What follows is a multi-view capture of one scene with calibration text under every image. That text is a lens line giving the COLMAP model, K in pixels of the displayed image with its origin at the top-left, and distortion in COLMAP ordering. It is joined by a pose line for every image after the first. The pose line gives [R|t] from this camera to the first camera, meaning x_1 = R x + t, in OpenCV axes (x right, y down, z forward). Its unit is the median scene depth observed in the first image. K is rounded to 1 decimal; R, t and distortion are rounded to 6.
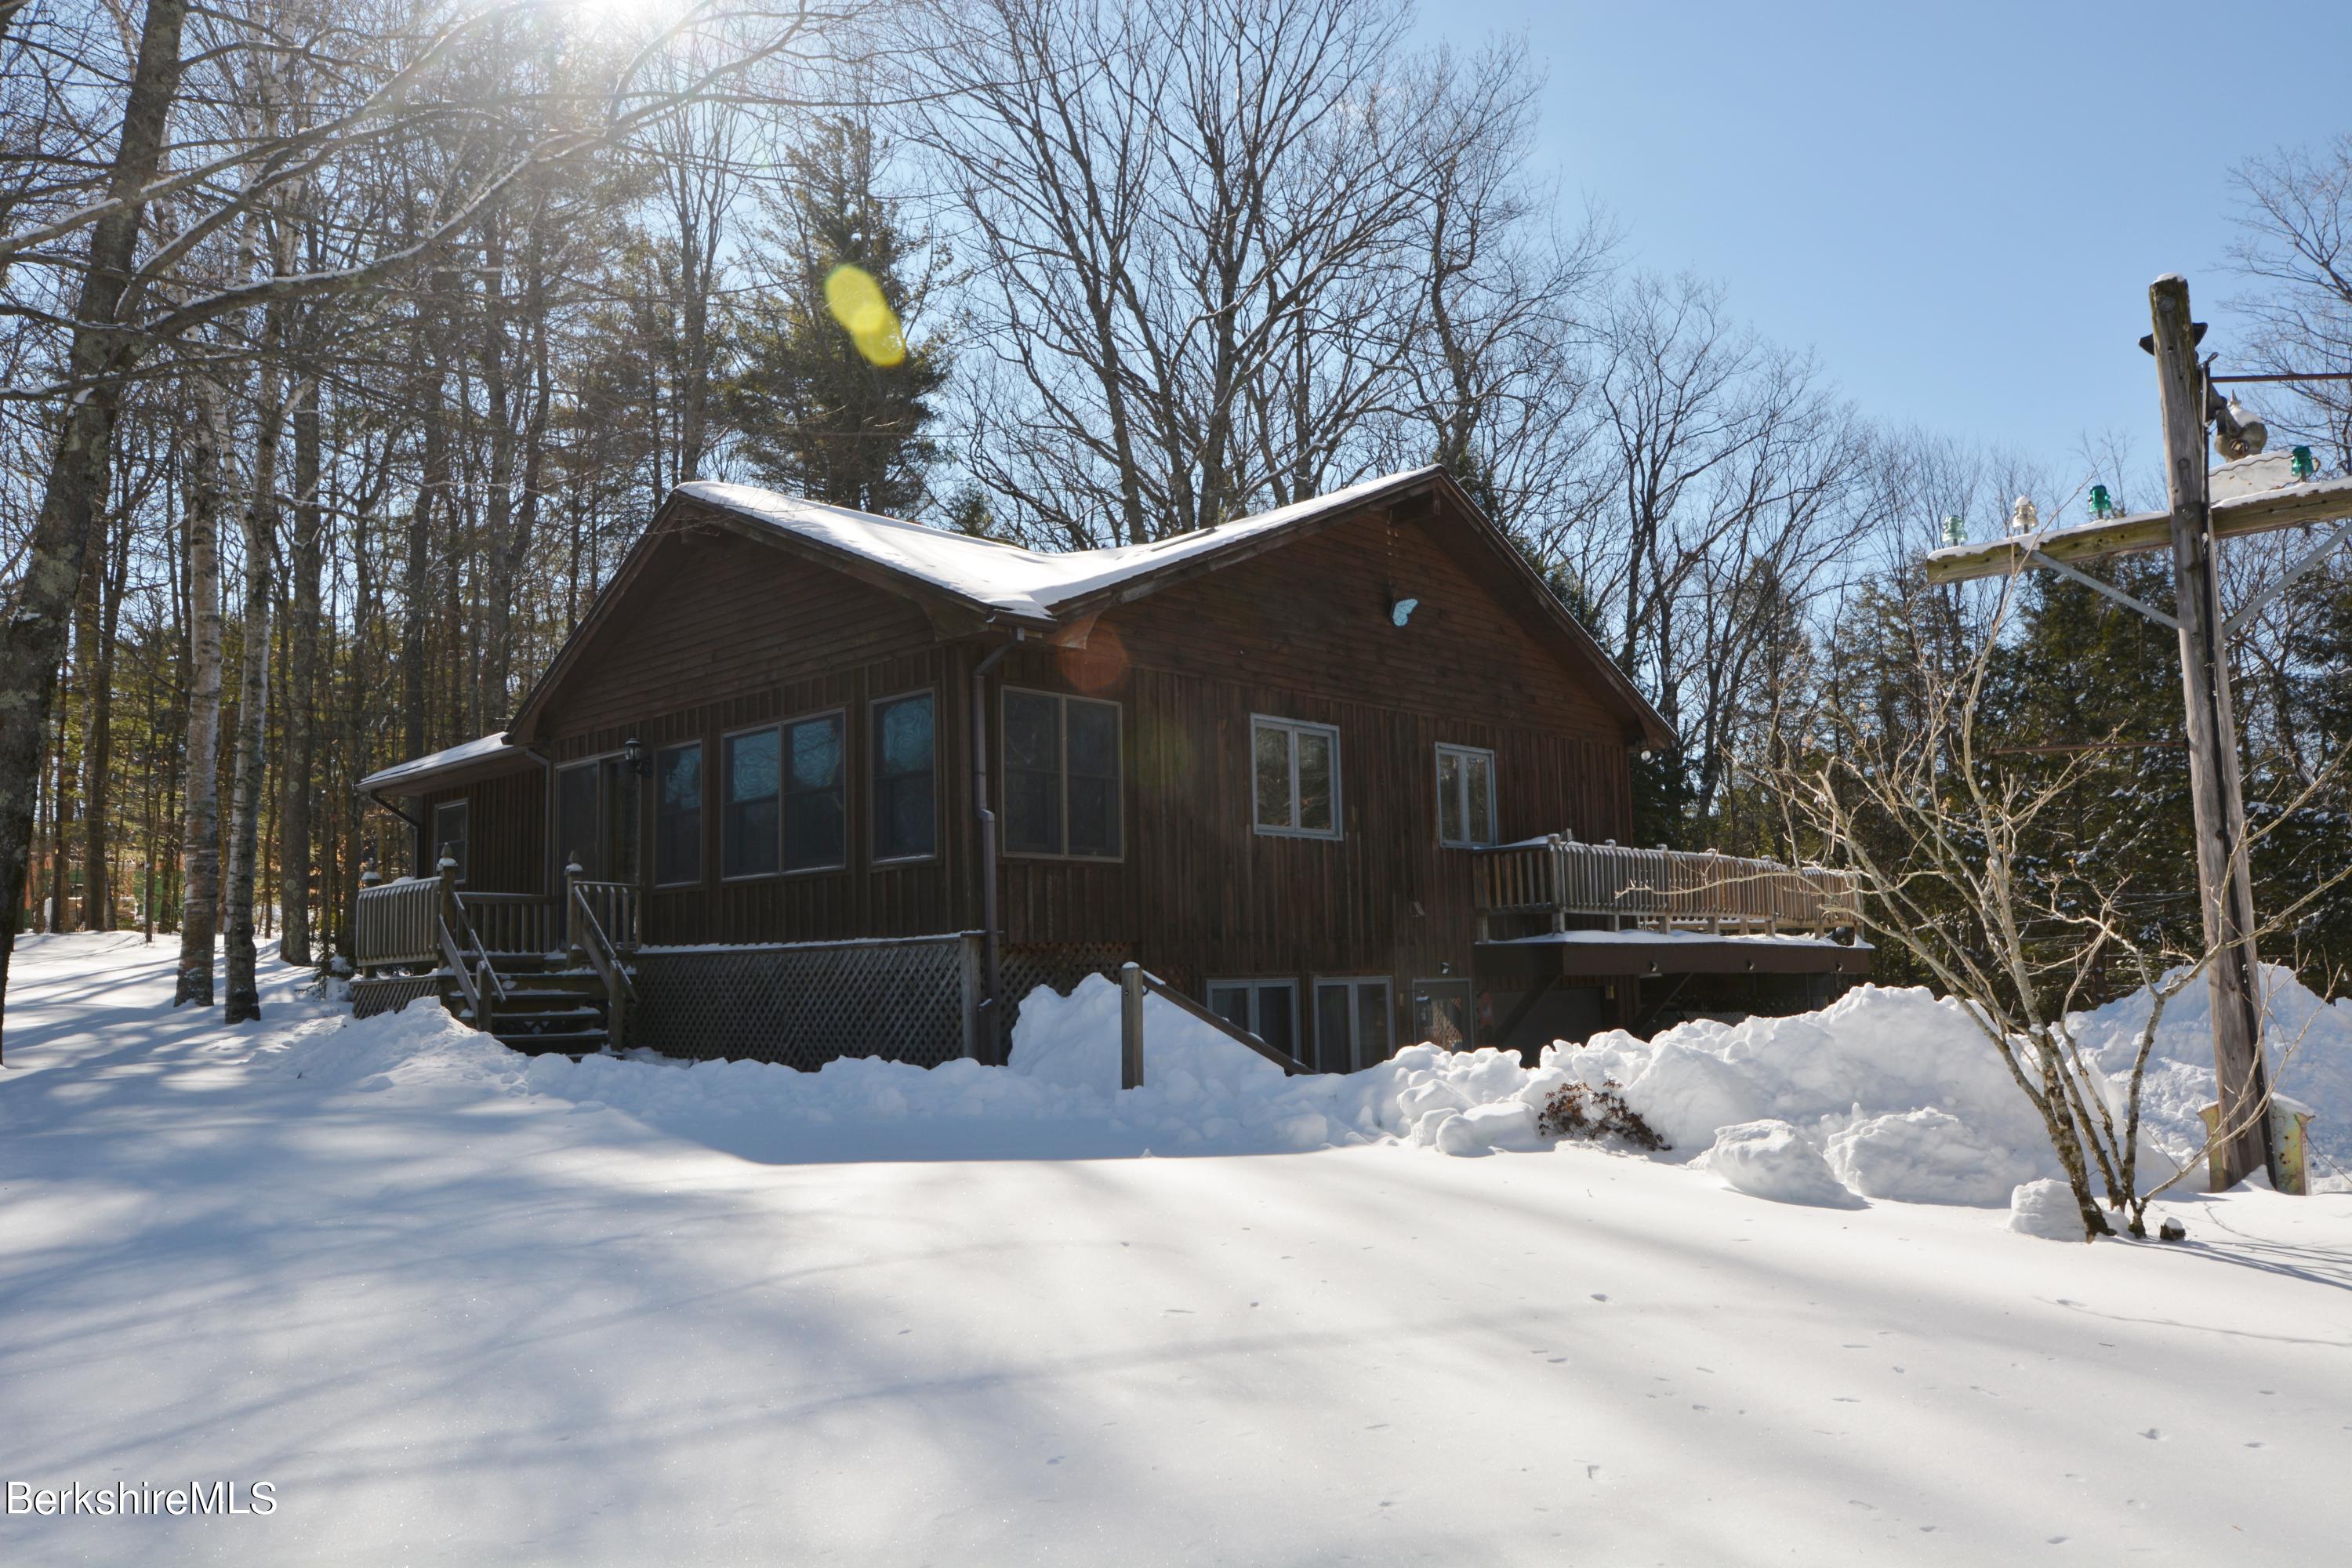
lens RADIAL K [[1119.3, 0, 1137.7], [0, 1119.3, 779.6], [0, 0, 1]] dist [0.002986, 0.000587]
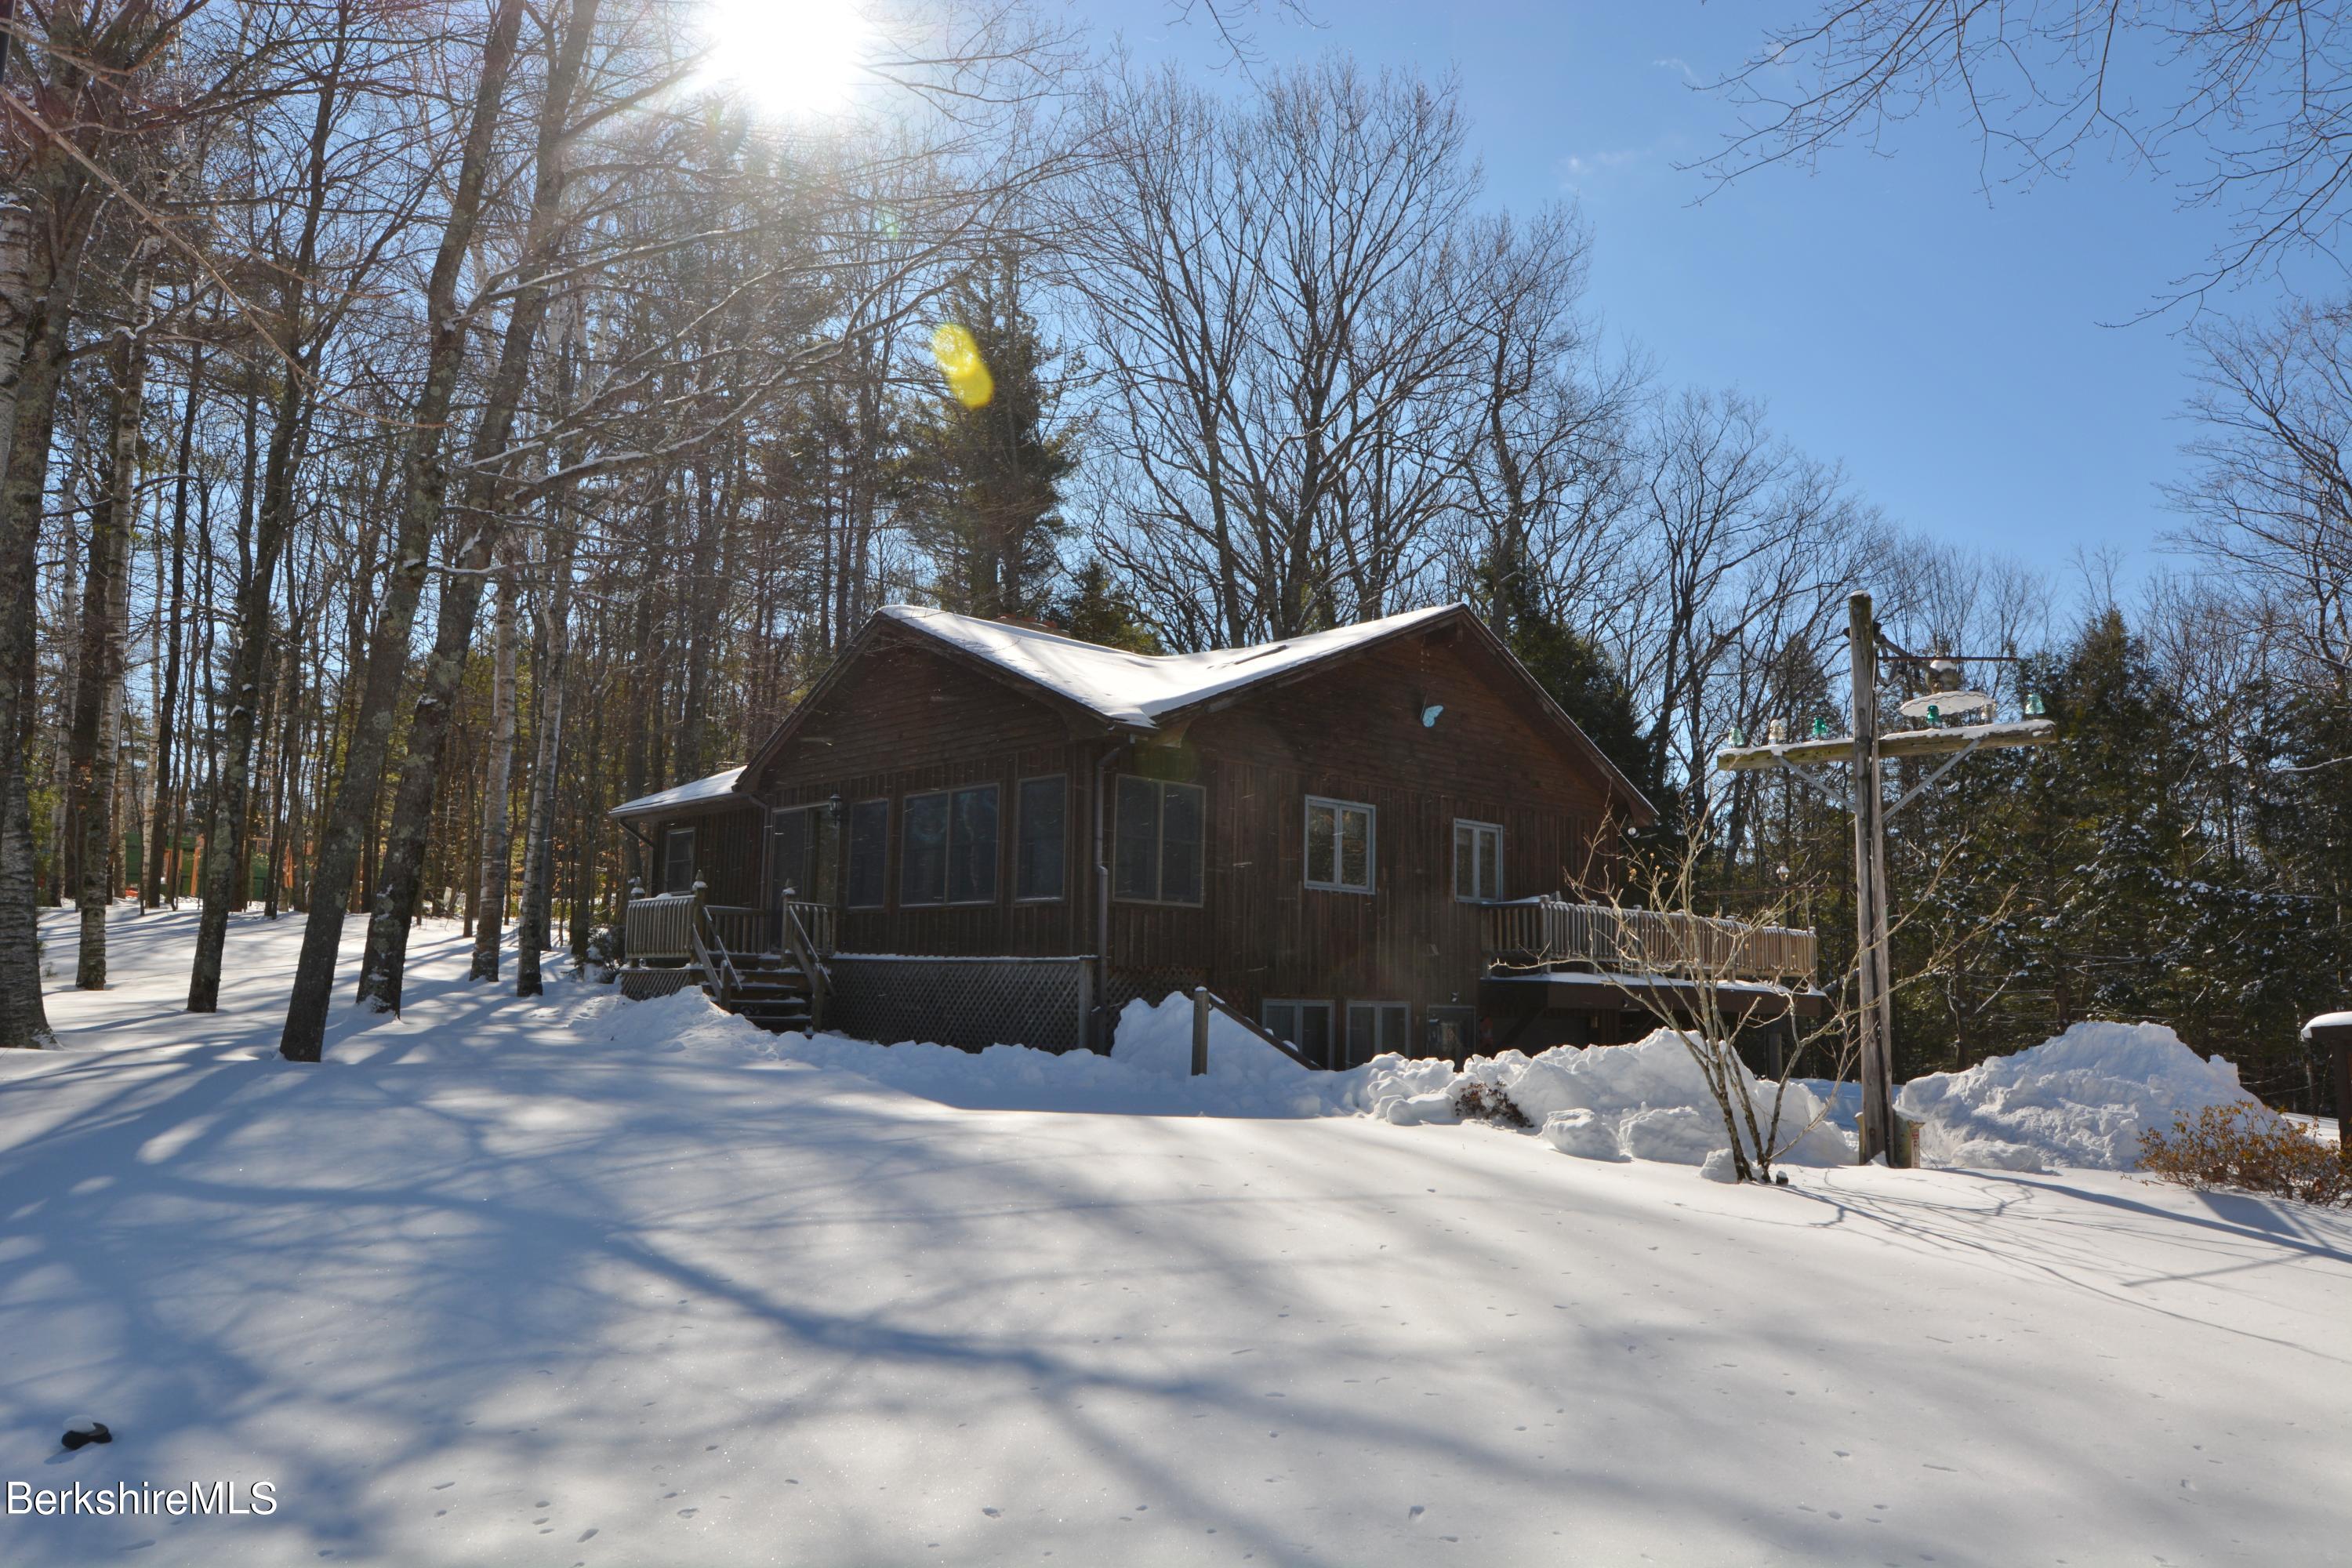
lens RADIAL K [[1048.5, 0, 1176.0], [0, 1048.5, 784.0], [0, 0, 1]] dist [0.000184, 0.000162]
pose [[0.997768, 0.034008, -0.057461, 0.019104], [-0.034800, 0.999312, -0.012834, -0.047635], [0.056985, 0.014805, 0.998265, -0.210426]]
